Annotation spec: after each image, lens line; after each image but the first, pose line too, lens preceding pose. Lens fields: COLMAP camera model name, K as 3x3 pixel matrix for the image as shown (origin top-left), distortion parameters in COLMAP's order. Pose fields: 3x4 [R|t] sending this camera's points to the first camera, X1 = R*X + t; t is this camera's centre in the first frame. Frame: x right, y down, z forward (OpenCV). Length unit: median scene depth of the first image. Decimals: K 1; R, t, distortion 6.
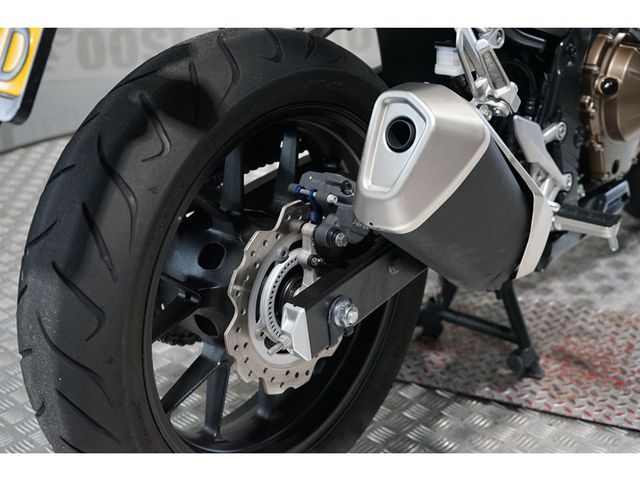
lens RADIAL K [[976.2, 0, 320.0], [0, 976.2, 240.0], [0, 0, 1]] dist [-0.023127, -0.025937]
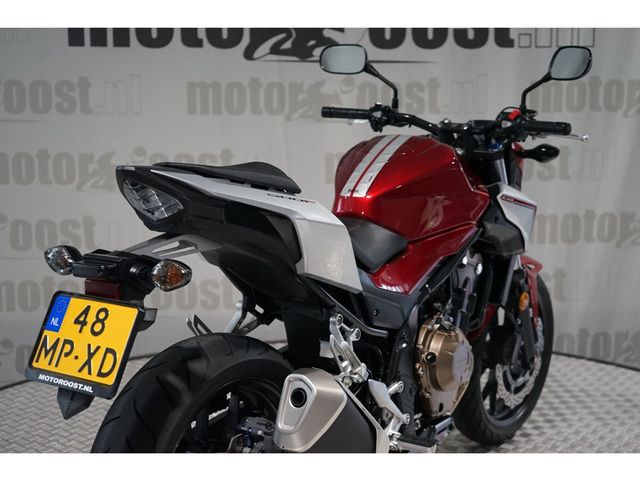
lens RADIAL K [[976.2, 0, 320.0], [0, 976.2, 240.0], [0, 0, 1]] dist [-0.023127, -0.025937]
pose [[0.995352, 0.004245, 0.096210, -0.041852], [0.017877, 0.973521, -0.227896, 0.017293], [-0.094630, 0.228557, 0.968920, -0.632259]]
